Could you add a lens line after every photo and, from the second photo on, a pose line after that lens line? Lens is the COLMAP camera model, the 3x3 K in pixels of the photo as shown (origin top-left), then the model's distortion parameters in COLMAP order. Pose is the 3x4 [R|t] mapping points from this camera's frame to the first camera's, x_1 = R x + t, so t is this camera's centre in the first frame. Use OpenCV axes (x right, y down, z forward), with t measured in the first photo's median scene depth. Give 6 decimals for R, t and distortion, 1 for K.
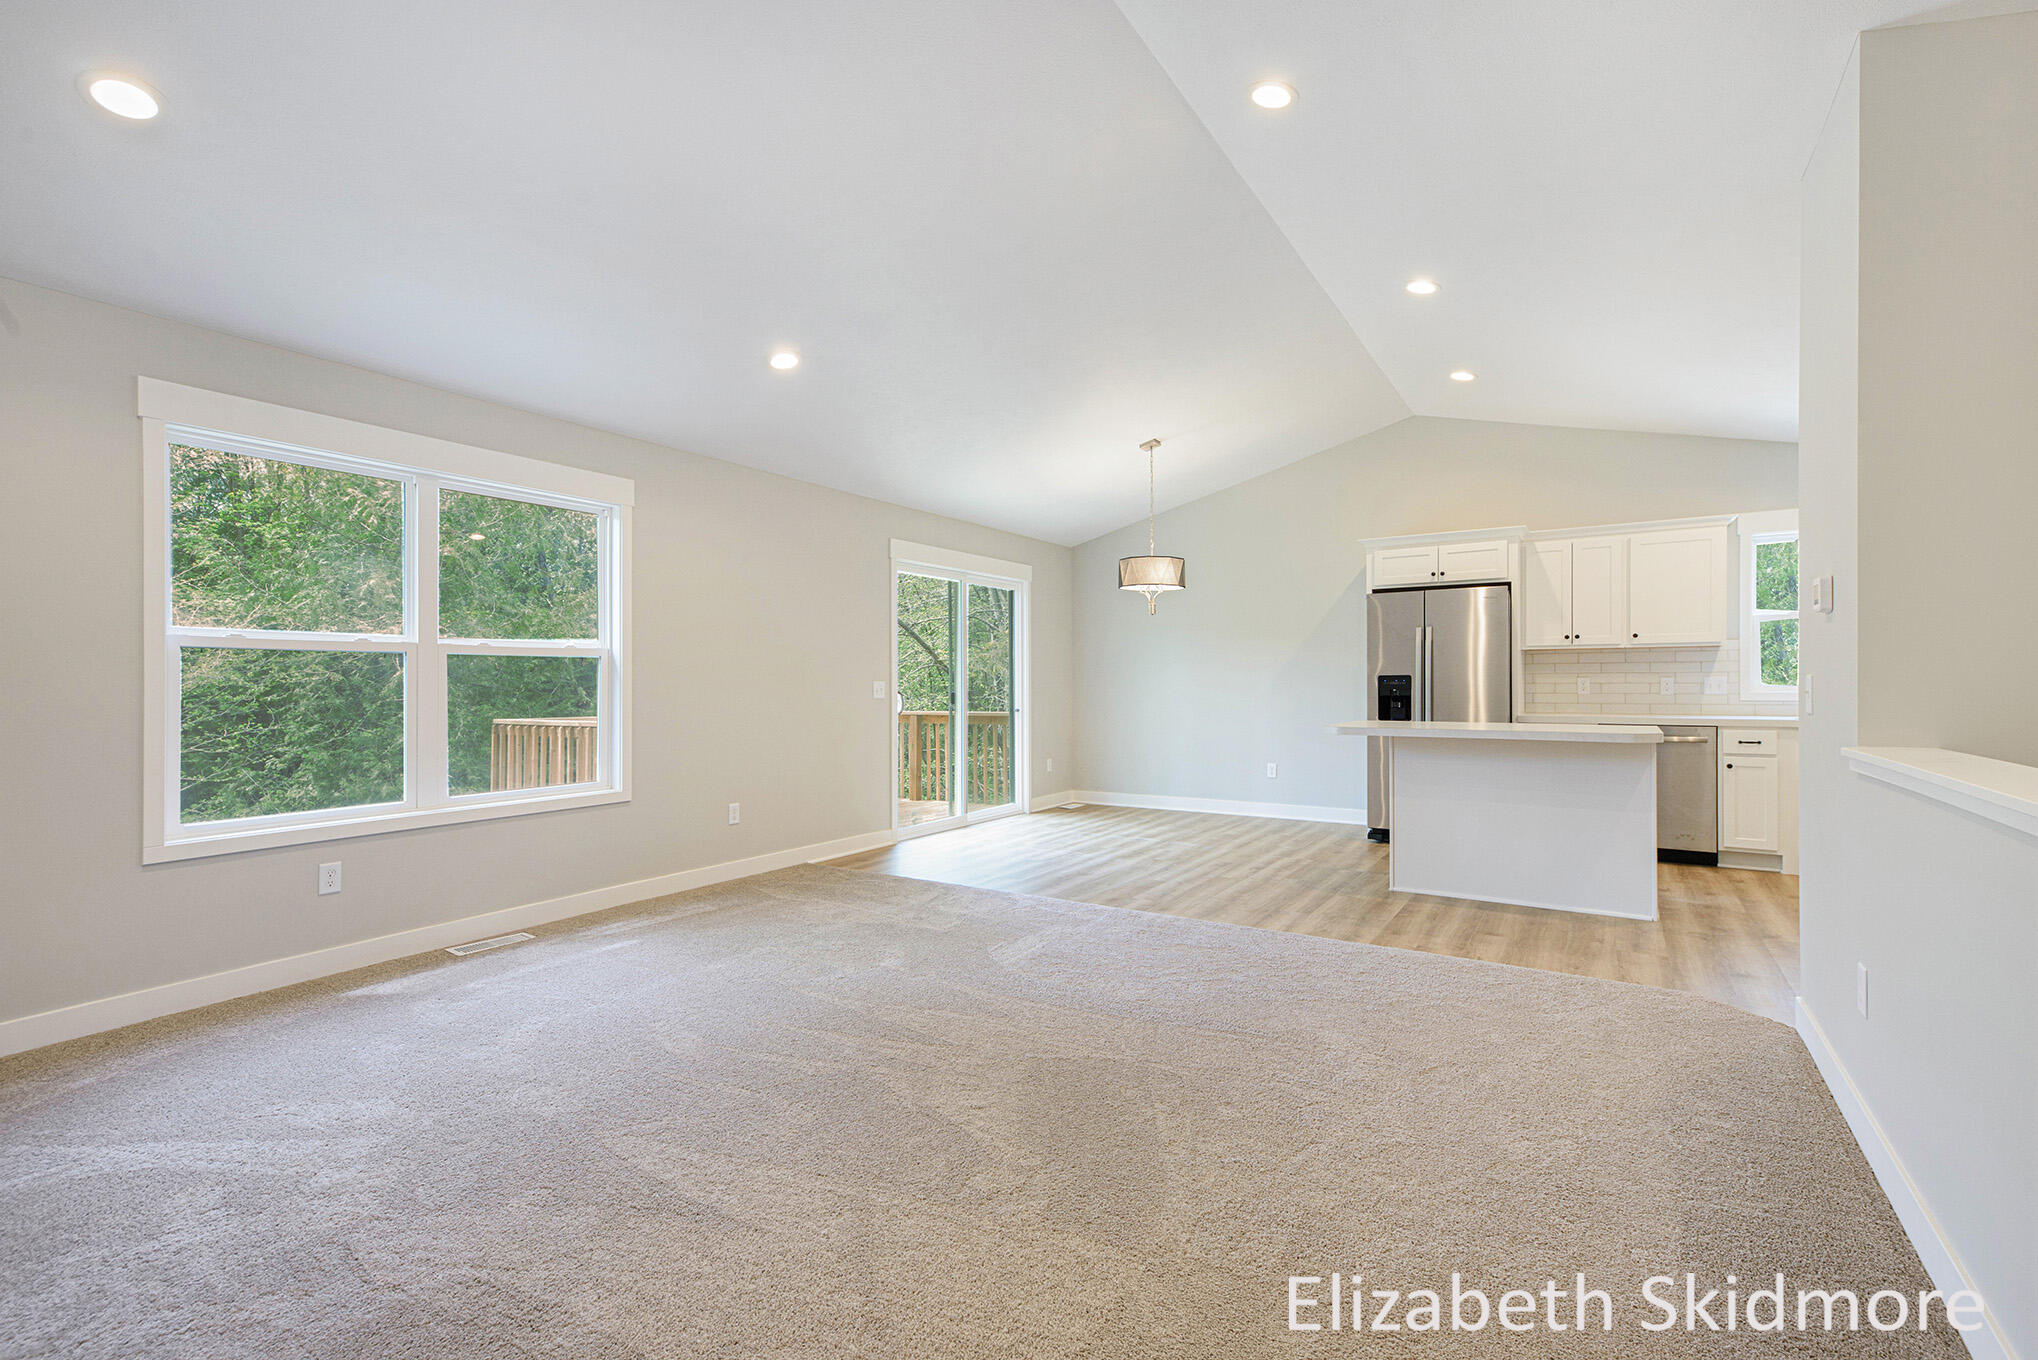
lens RADIAL K [[919.0, 0, 1020.3], [0, 919.0, 686.1], [0, 0, 1]] dist [0.022042, 0.000004]
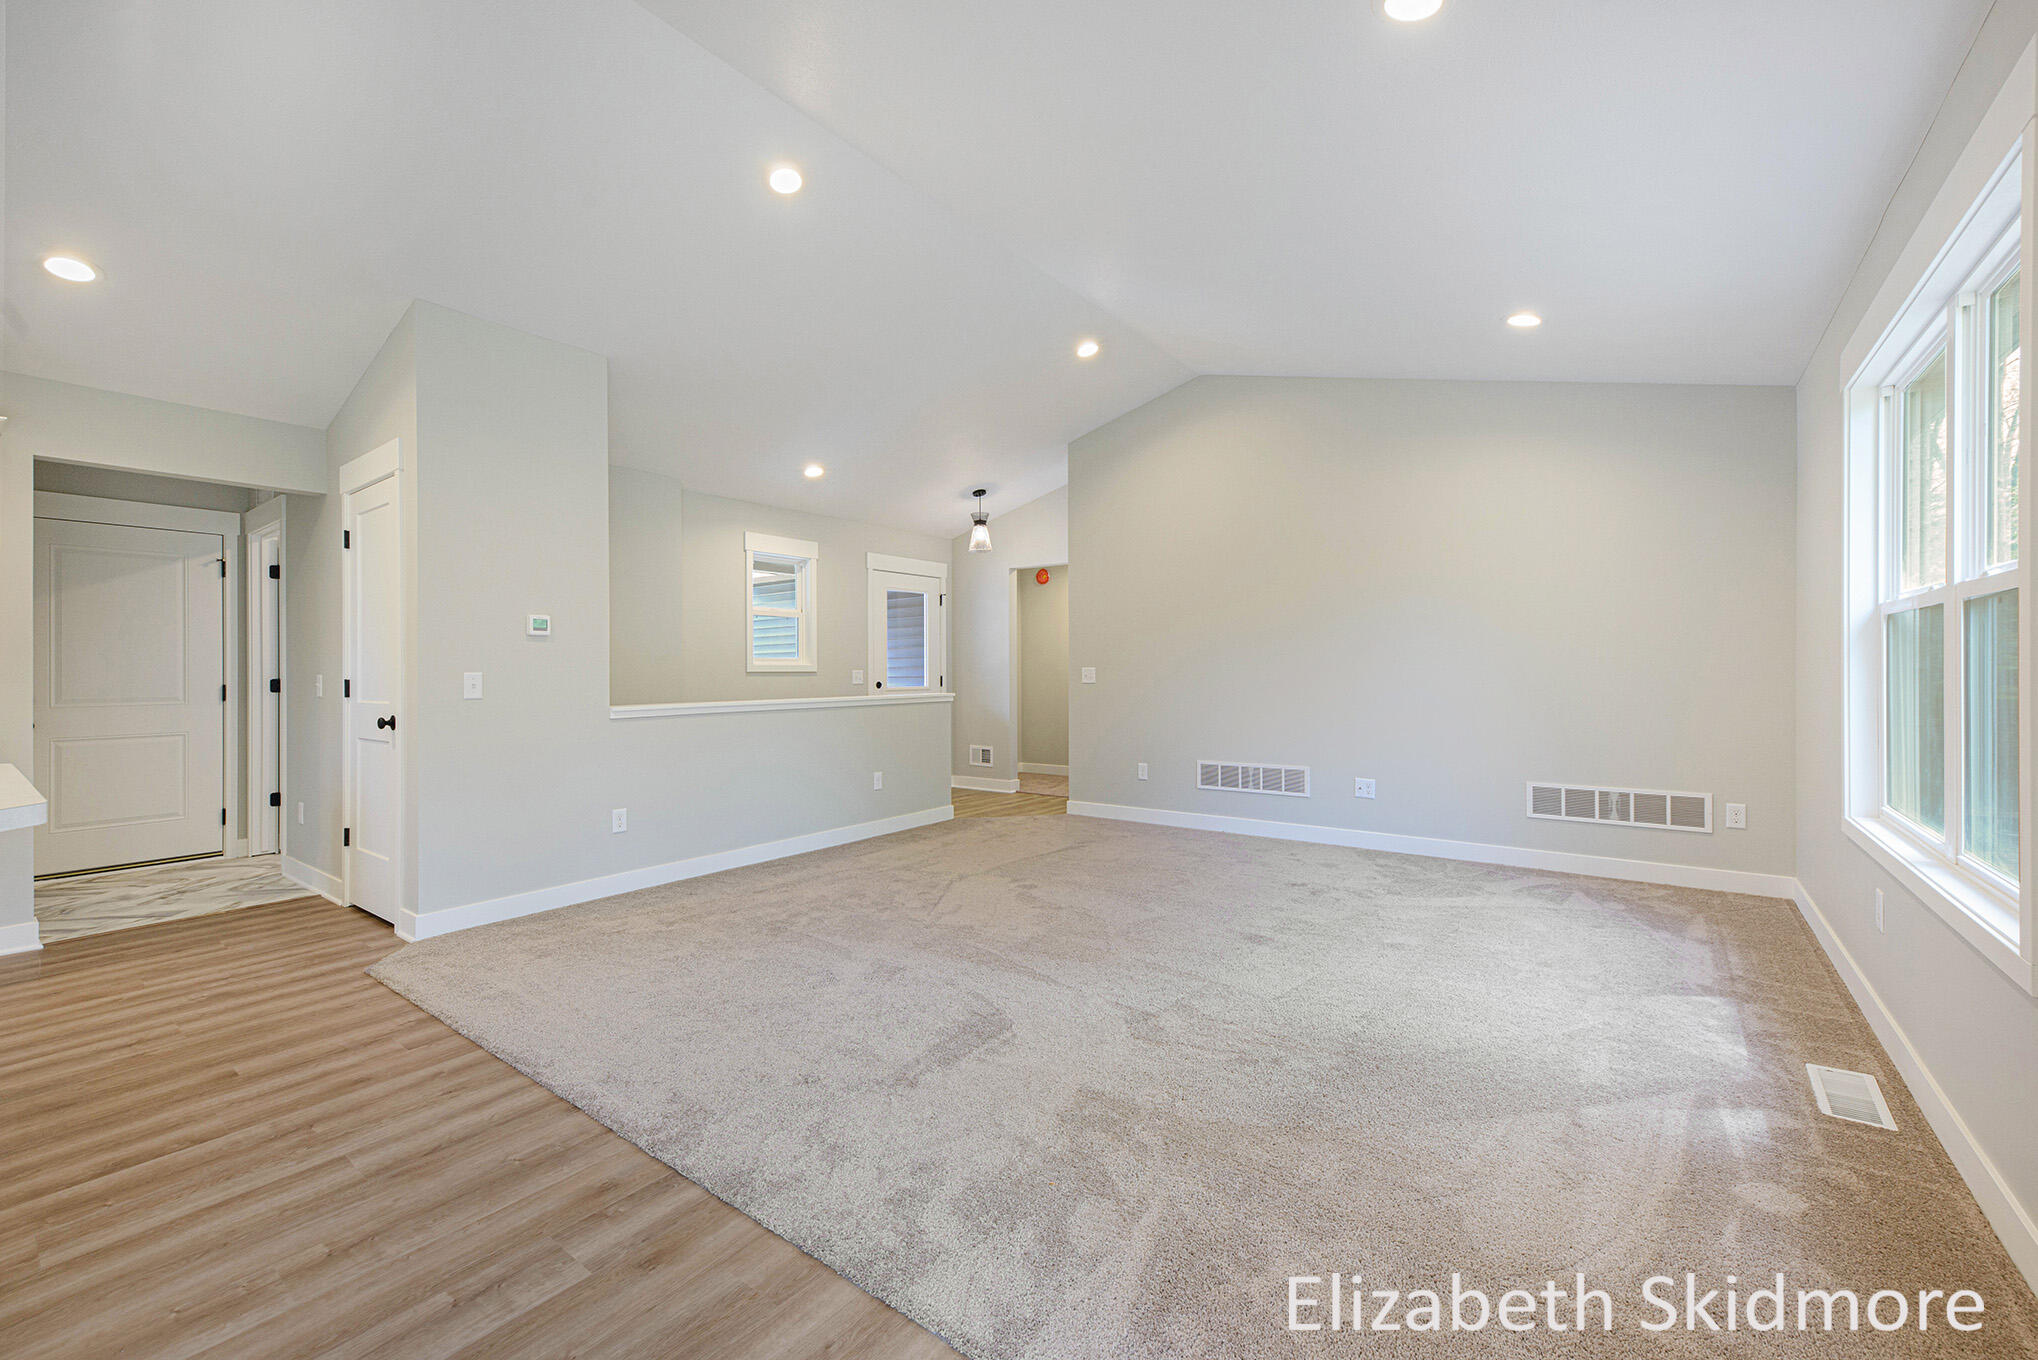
lens RADIAL K [[808.6, 0, 1019.0], [0, 808.6, 680.0], [0, 0, 1]] dist [-0.000932, -0.000114]
pose [[-0.995135, 0.020575, 0.096350, -0.059035], [0.021958, 0.999670, 0.013317, 0.001642], [-0.096044, 0.015368, -0.995258, 0.988843]]
